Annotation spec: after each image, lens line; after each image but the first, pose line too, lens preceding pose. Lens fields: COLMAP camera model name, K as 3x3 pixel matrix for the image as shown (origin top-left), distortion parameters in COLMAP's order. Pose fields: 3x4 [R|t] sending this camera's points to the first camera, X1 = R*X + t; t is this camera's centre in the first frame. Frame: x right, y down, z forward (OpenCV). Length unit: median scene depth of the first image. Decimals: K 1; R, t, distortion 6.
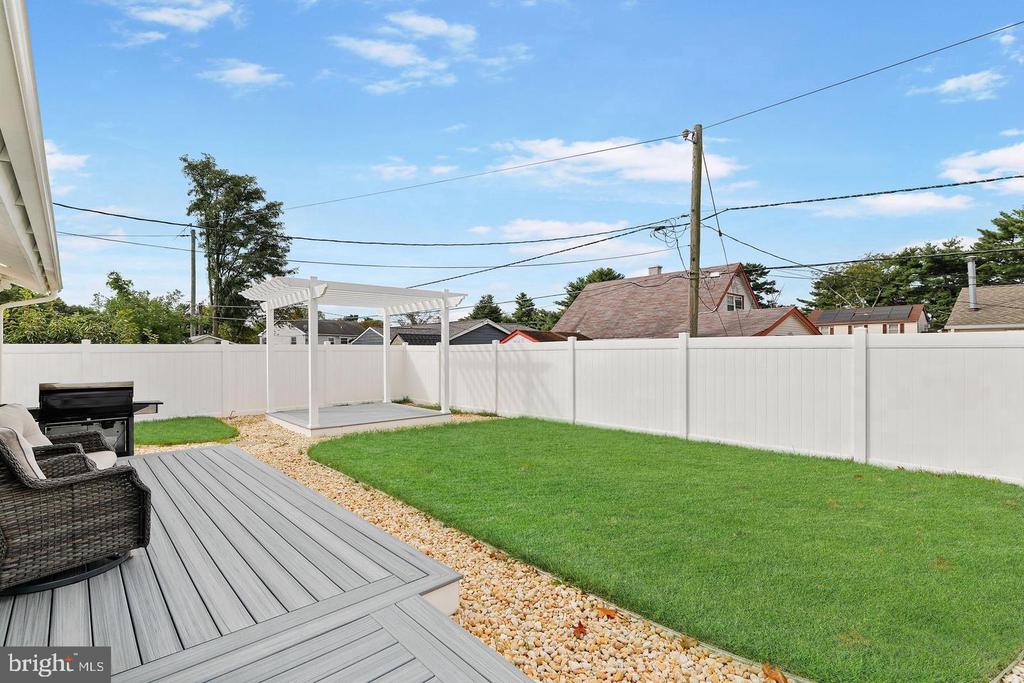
lens RADIAL K [[472.0, 0, 518.3], [0, 472.0, 346.5], [0, 0, 1]] dist [0.002010, 0.000360]
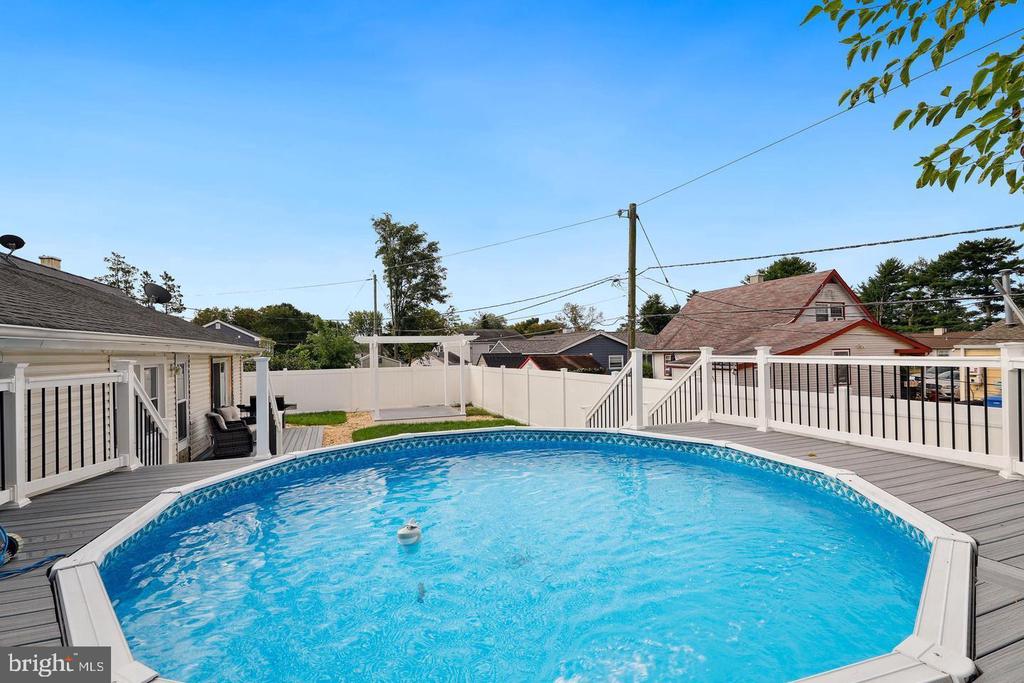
lens RADIAL K [[472.0, 0, 504.2], [0, 472.0, 345.0], [0, 0, 1]] dist [0.002010, 0.000360]
pose [[0.923549, -0.018986, -0.383011, 0.135338], [0.016767, 0.999818, -0.009132, -0.016878], [0.383114, 0.002012, 0.923699, -0.088116]]
